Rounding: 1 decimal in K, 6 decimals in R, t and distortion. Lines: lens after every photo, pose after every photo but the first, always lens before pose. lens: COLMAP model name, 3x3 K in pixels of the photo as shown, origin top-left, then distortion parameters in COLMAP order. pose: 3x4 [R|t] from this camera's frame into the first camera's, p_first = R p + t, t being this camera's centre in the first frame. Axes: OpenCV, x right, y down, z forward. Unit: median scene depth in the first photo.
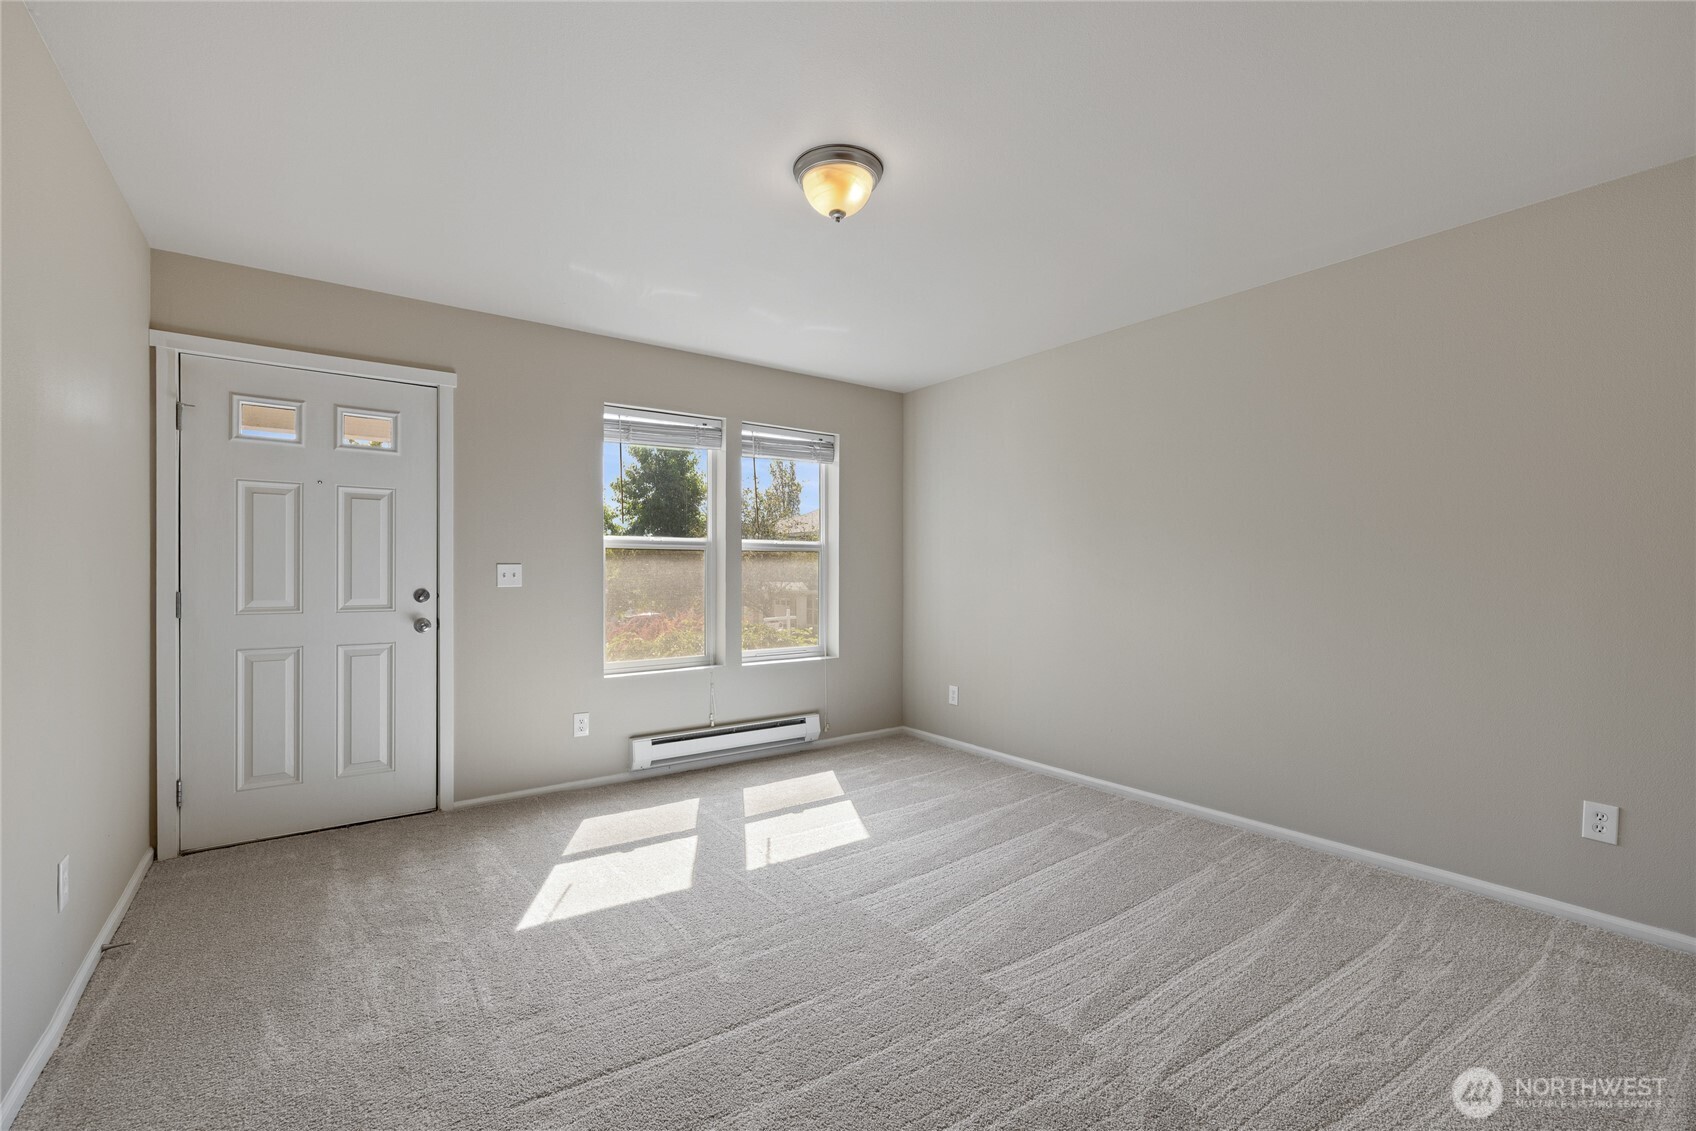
lens RADIAL K [[724.3, 0, 845.4], [0, 724.3, 565.8], [0, 0, 1]] dist [0.002242, 0.000309]
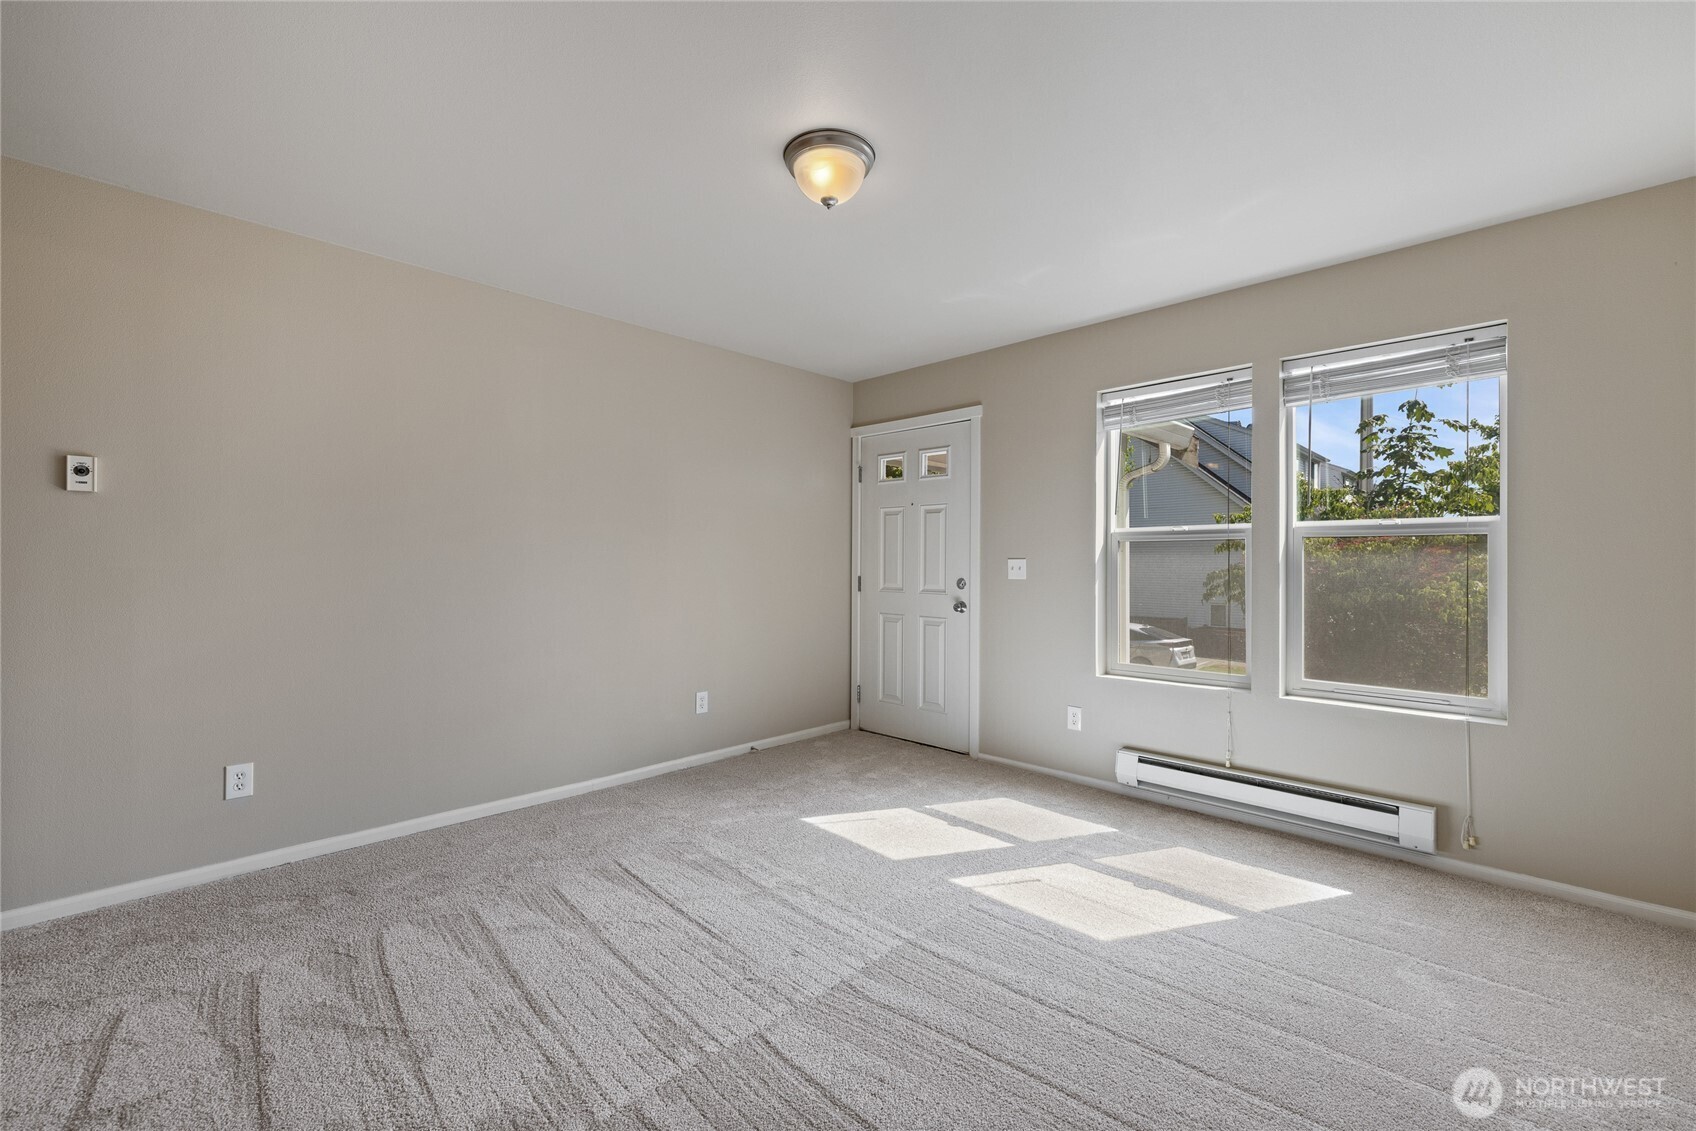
lens RADIAL K [[718.9, 0, 848.8], [0, 718.9, 544.1], [0, 0, 1]] dist [0.001069, 0.000473]
pose [[0.149261, -0.026234, -0.988450, 0.636408], [0.002740, 0.999655, -0.026118, 0.003522], [0.988794, 0.001190, 0.149282, 0.593376]]
